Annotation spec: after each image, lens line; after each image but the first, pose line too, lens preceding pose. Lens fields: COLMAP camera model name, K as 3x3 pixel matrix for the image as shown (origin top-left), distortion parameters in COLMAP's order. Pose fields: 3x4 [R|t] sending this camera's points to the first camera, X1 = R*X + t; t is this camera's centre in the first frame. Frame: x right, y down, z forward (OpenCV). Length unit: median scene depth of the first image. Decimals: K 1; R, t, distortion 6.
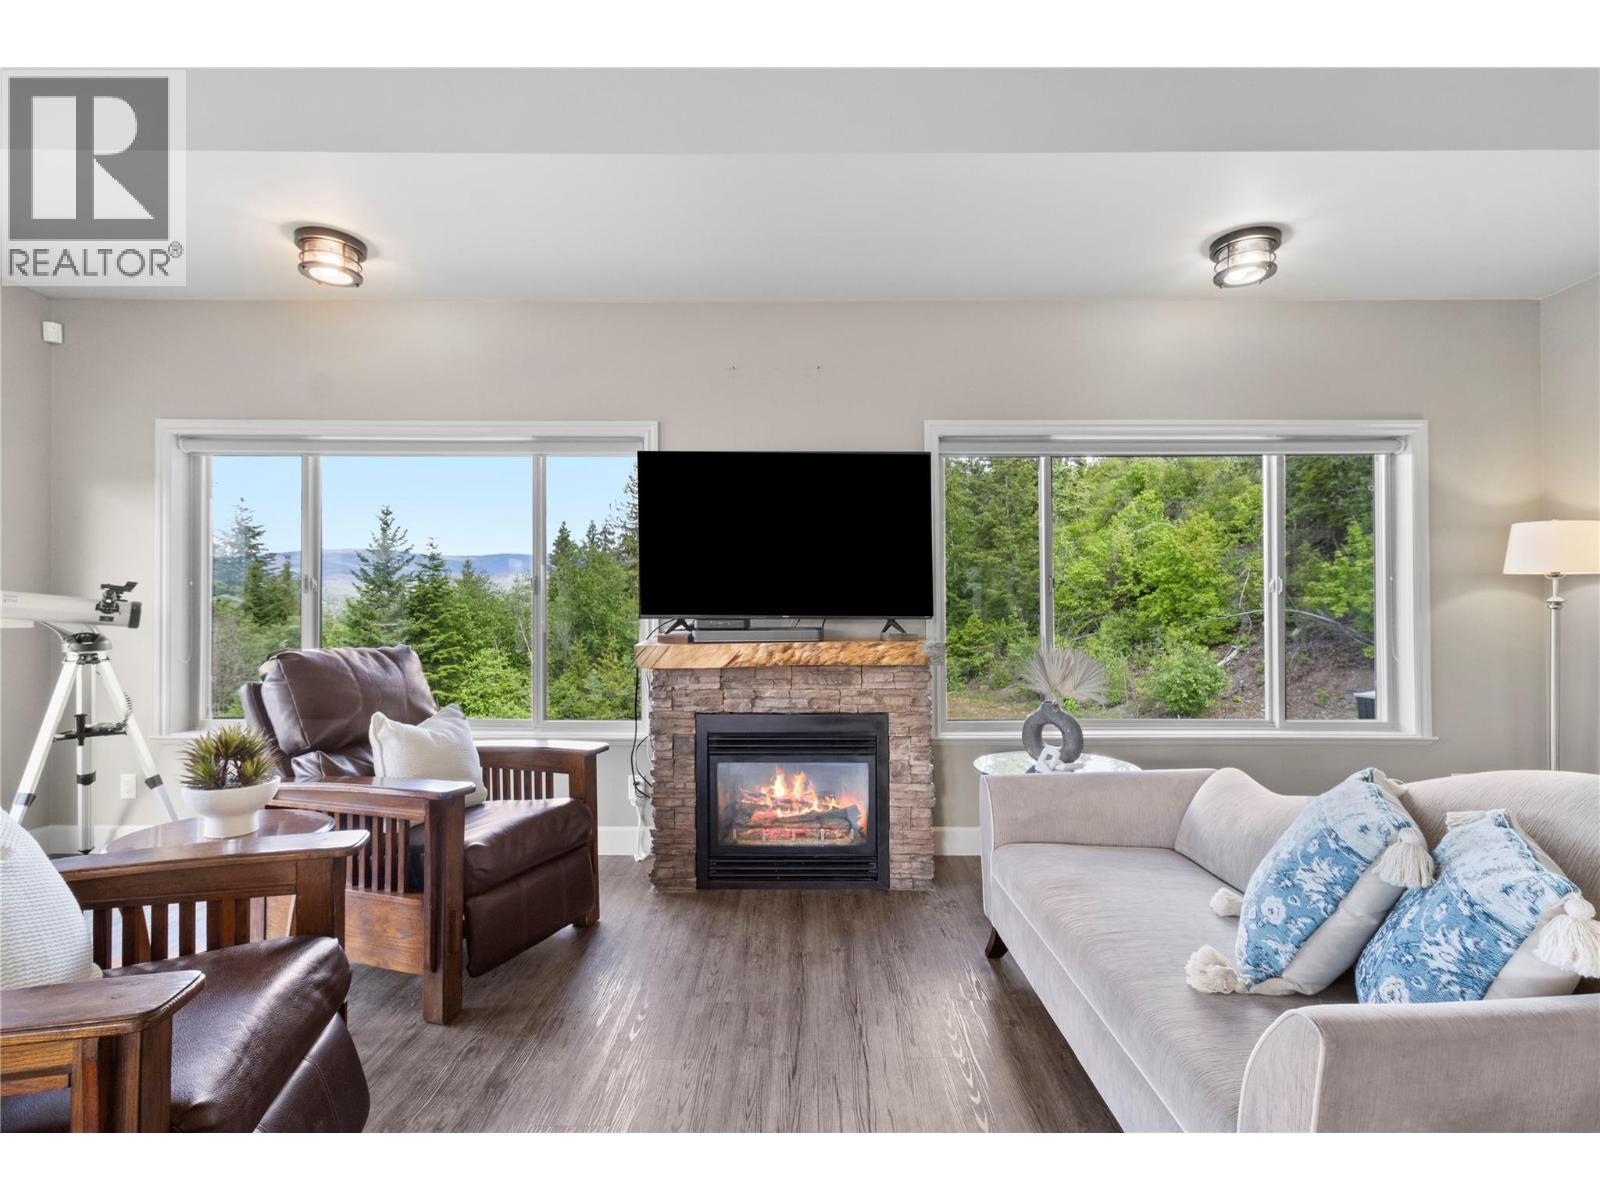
lens RADIAL K [[752.3, 0, 799.1], [0, 752.3, 618.1], [0, 0, 1]] dist [0.003717, 0.000338]
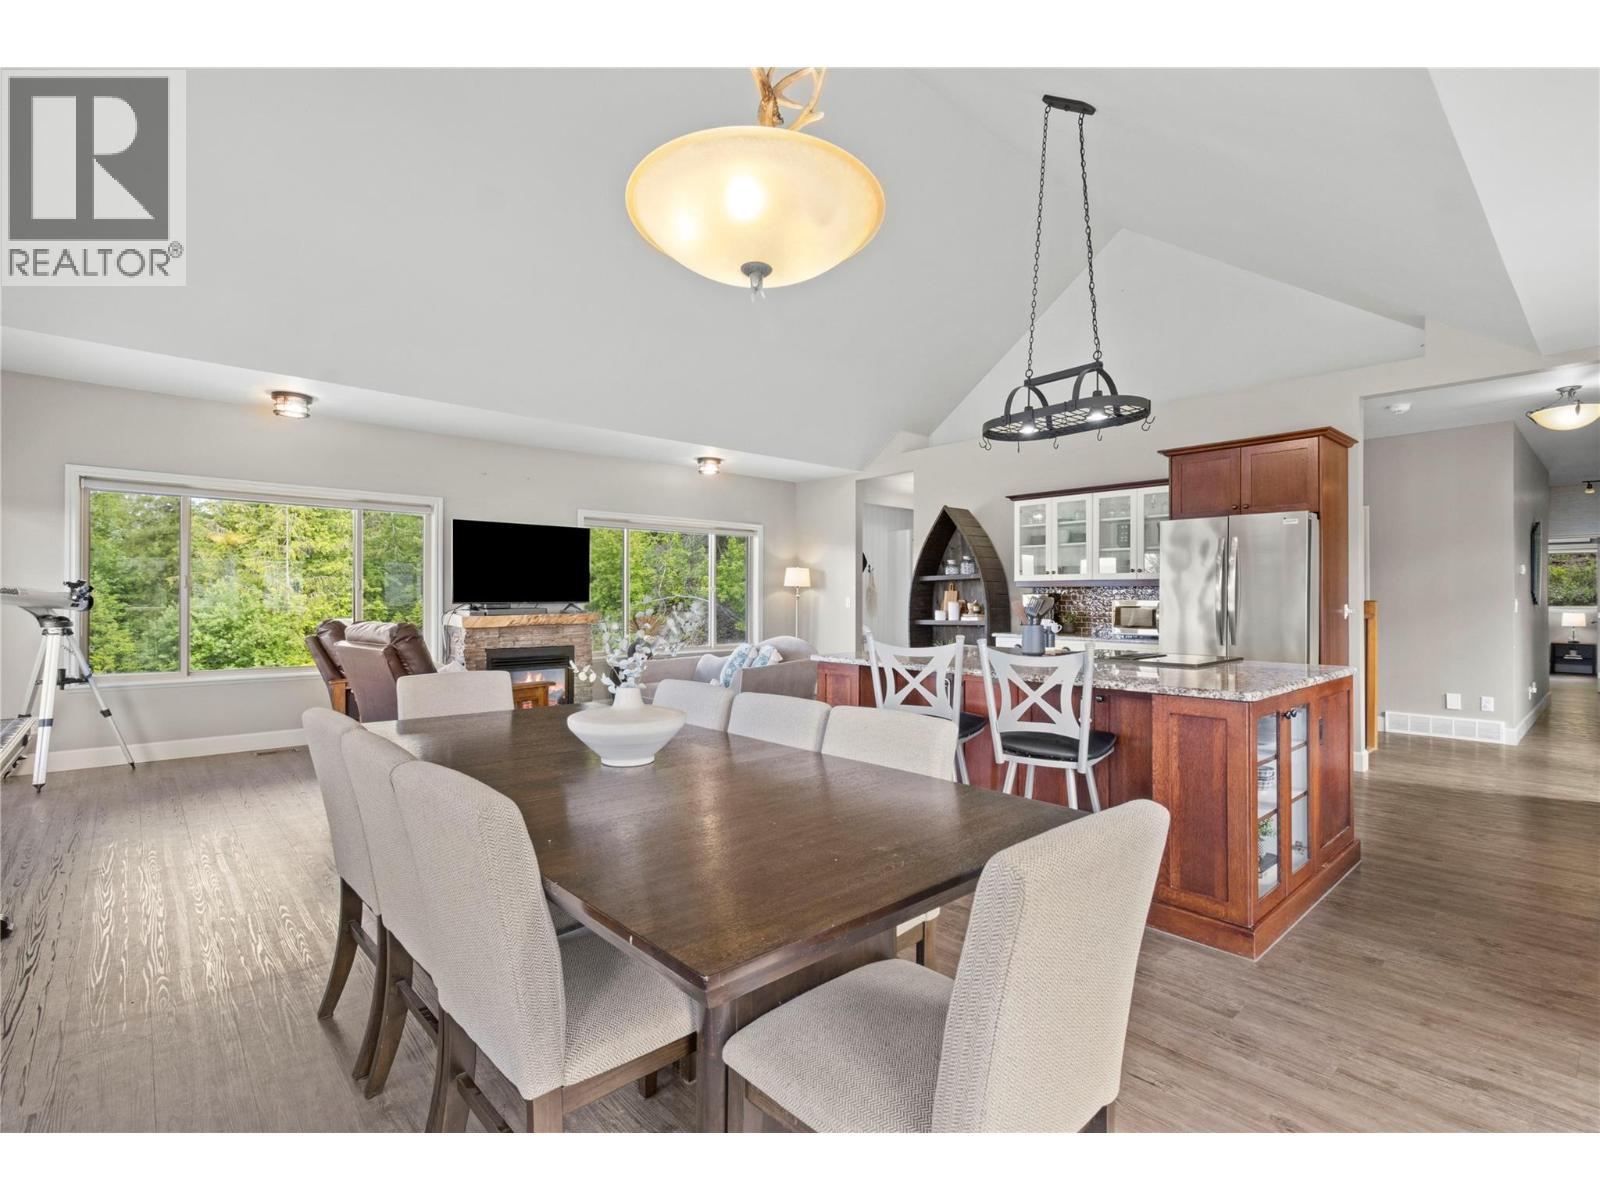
lens RADIAL K [[752.2, 0, 821.3], [0, 752.2, 587.7], [0, 0, 1]] dist [0.002458, 0.000430]
pose [[0.725664, 0.009731, 0.687980, -0.888180], [0.004293, 0.999816, -0.018670, 0.000024], [-0.688036, 0.016502, 0.725489, -1.123154]]
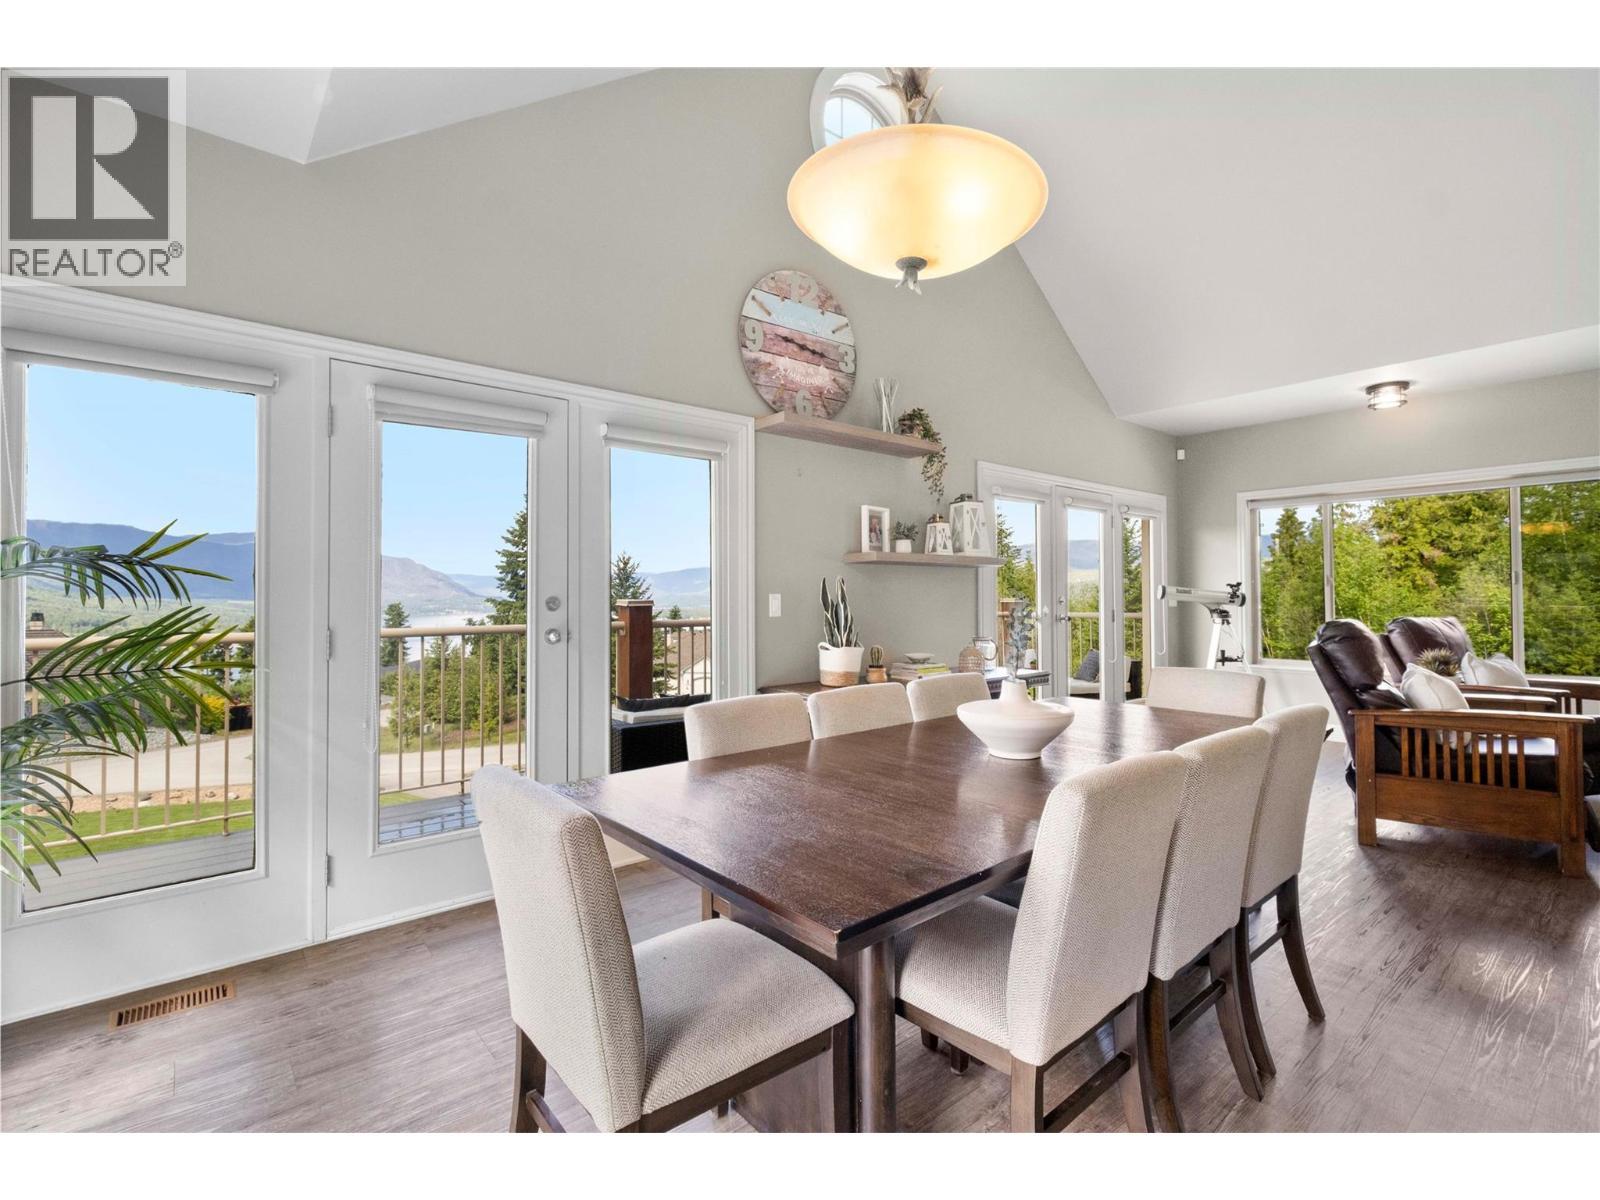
lens RADIAL K [[755.3, 0, 800.8], [0, 755.3, 590.2], [0, 0, 1]] dist [-0.002594, -0.000068]
pose [[0.657903, -0.012822, -0.752993, -0.189809], [0.000216, 0.999858, -0.016837, 0.003986], [0.753102, 0.010915, 0.657813, -1.125610]]
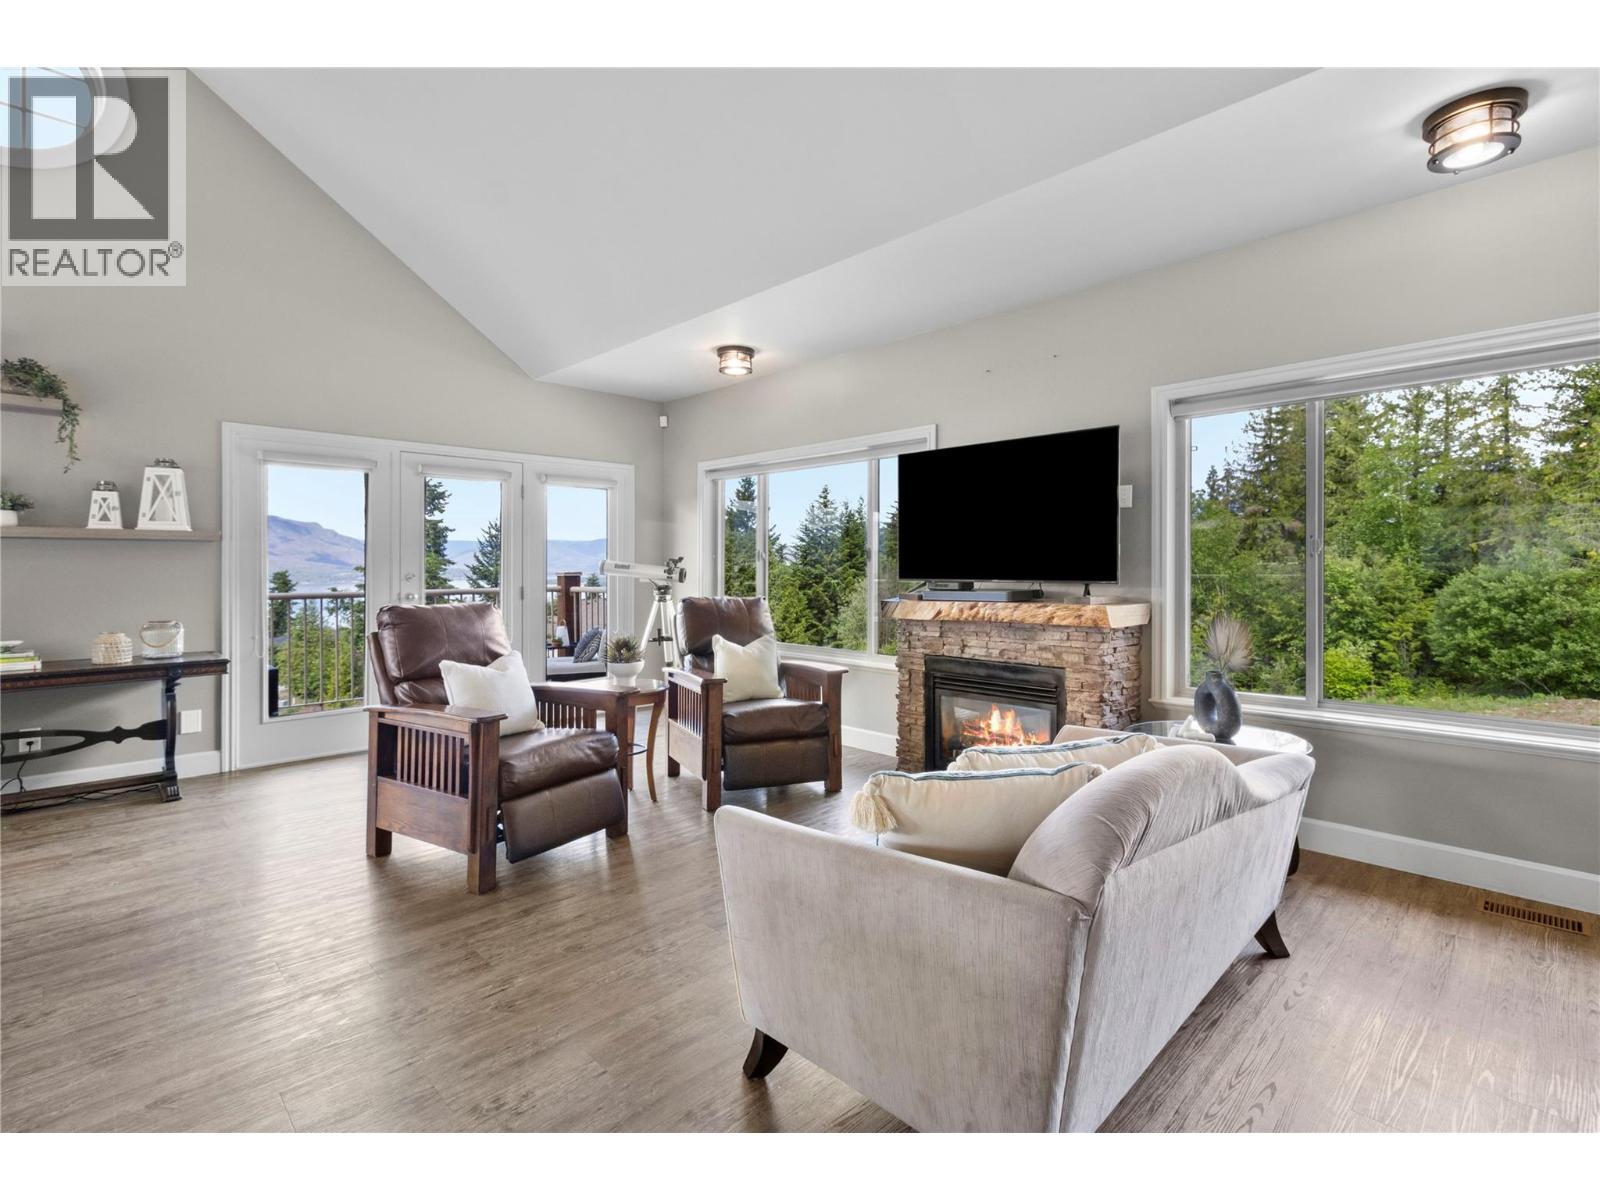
lens RADIAL K [[752.2, 0, 821.3], [0, 752.2, 587.7], [0, 0, 1]] dist [0.002458, 0.000430]
pose [[0.711289, 0.017169, -0.702690, 0.642504], [-0.001257, 0.999731, 0.023154, -0.018027], [0.702899, -0.015586, 0.711119, -0.043111]]
